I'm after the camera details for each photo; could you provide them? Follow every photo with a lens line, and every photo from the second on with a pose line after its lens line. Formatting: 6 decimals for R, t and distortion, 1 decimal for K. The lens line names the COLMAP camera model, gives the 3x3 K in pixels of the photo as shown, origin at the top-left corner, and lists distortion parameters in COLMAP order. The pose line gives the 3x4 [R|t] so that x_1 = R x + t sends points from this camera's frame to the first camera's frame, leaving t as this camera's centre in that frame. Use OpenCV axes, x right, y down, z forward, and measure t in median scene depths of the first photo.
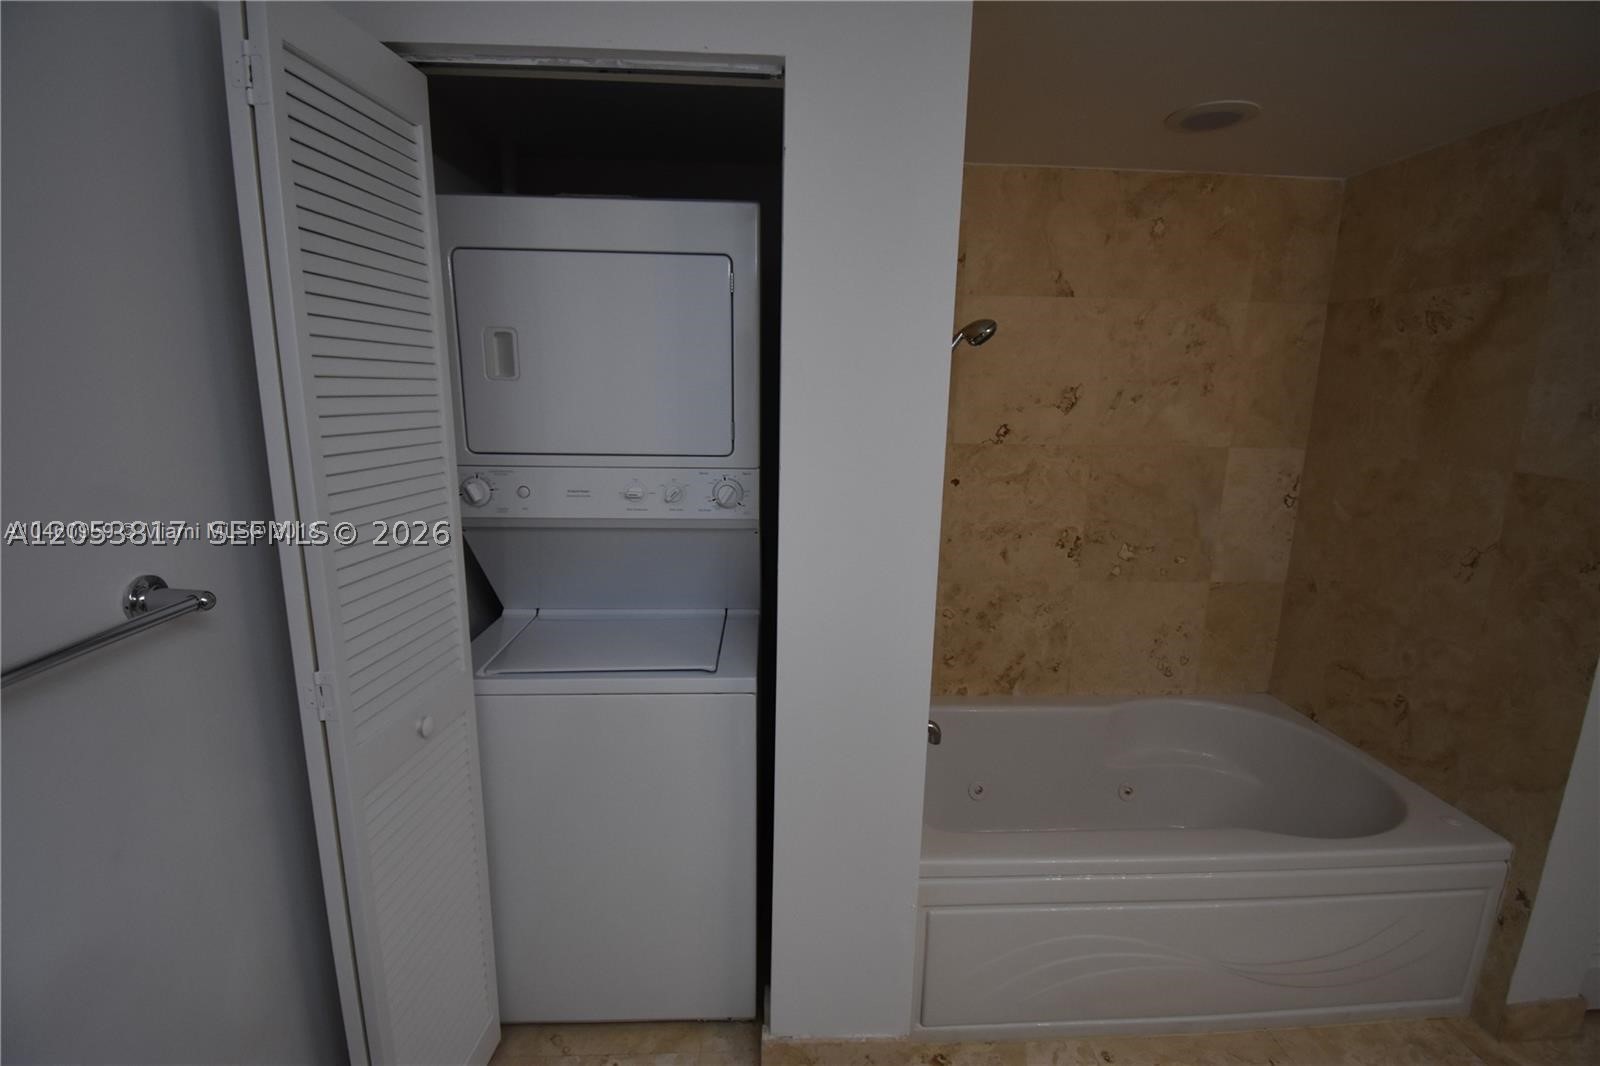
lens RADIAL K [[706.0, 0, 794.5], [0, 706.0, 530.8], [0, 0, 1]] dist [0.012298, -0.020313]
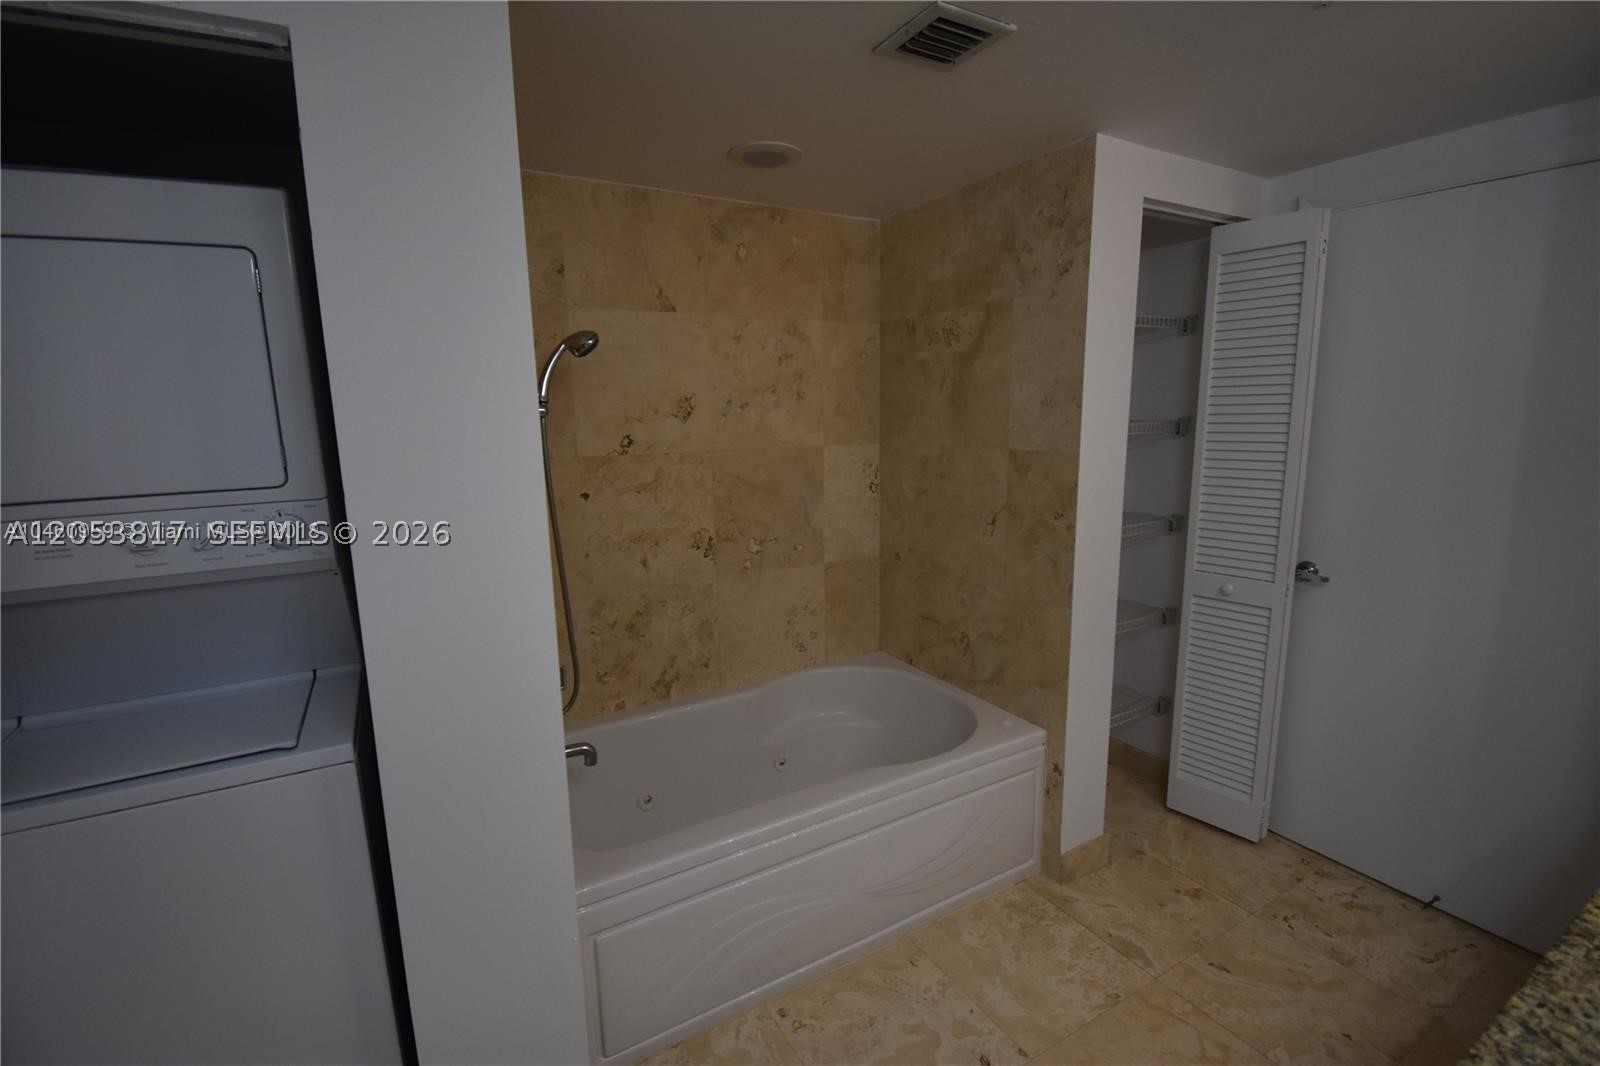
lens RADIAL K [[706.0, 0, 801.8], [0, 706.0, 530.4], [0, 0, 1]] dist [0.012298, -0.020313]
pose [[0.889072, -0.110134, 0.444321, 0.064026], [0.121119, 0.992631, 0.003688, 0.013604], [-0.441453, 0.050537, 0.895860, -0.015258]]
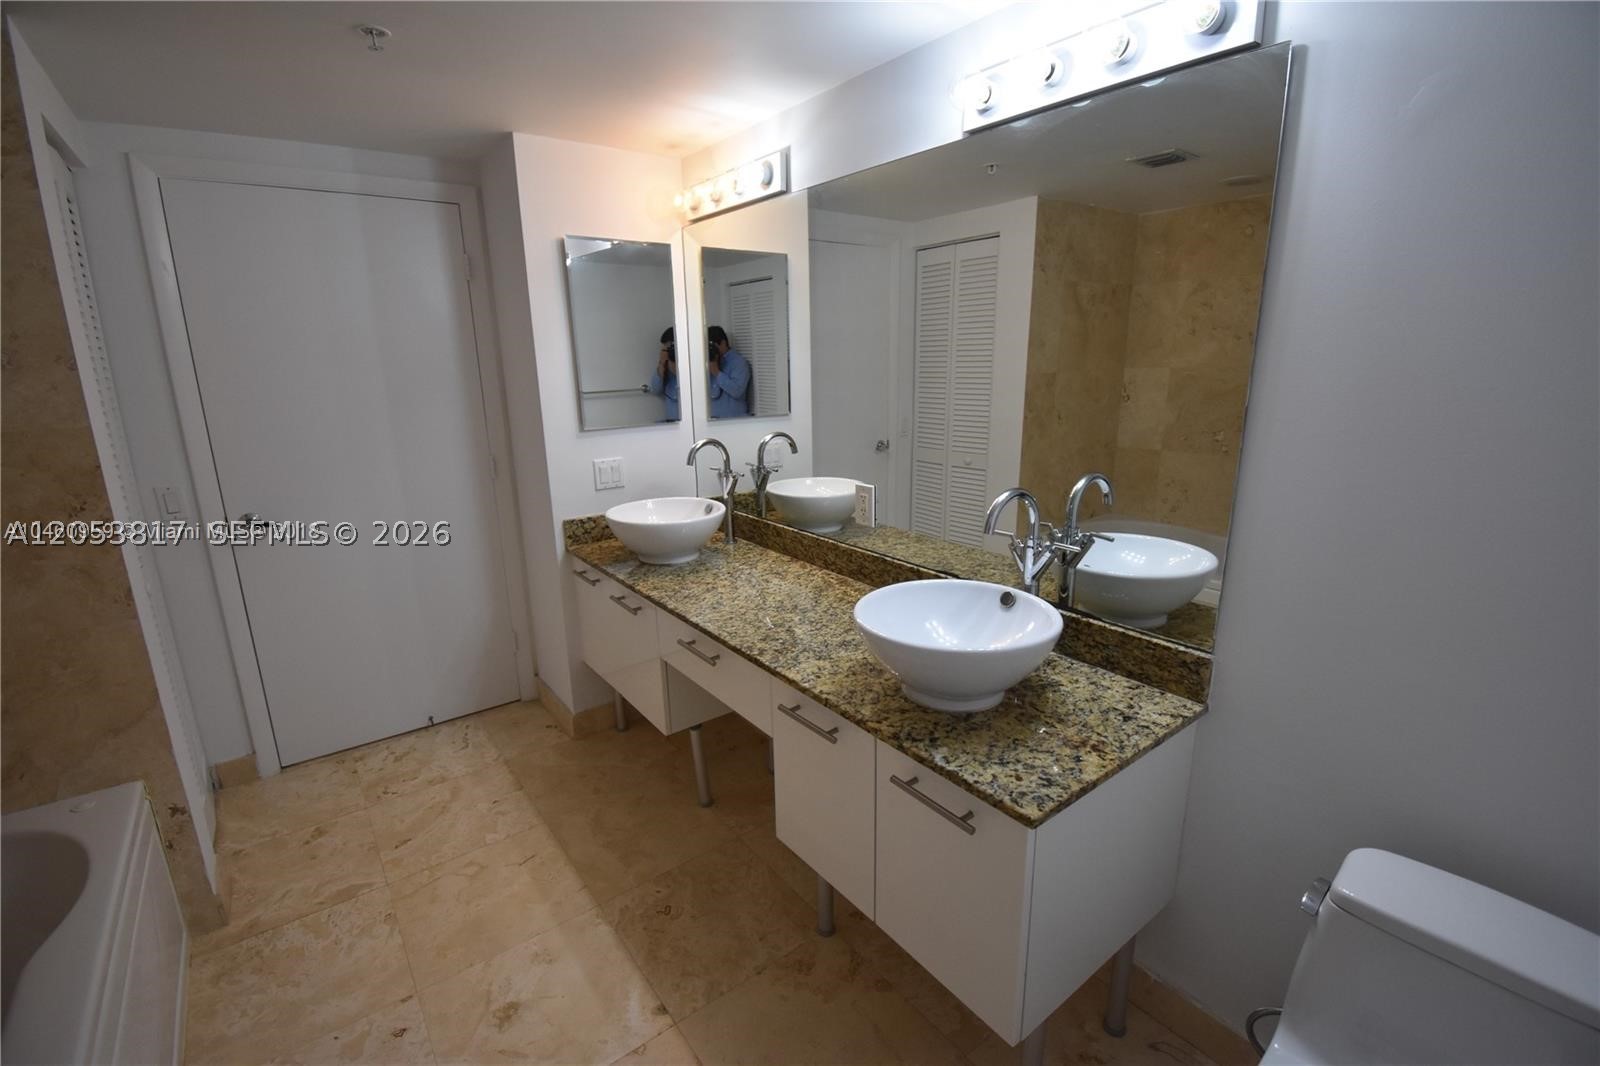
lens RADIAL K [[706.0, 0, 803.3], [0, 706.0, 531.6], [0, 0, 1]] dist [0.012298, -0.020313]
pose [[-0.569211, -0.208777, 0.795243, -0.261045], [0.159395, 0.920852, 0.355844, -0.097050], [-0.806593, 0.329307, -0.490881, 0.531575]]
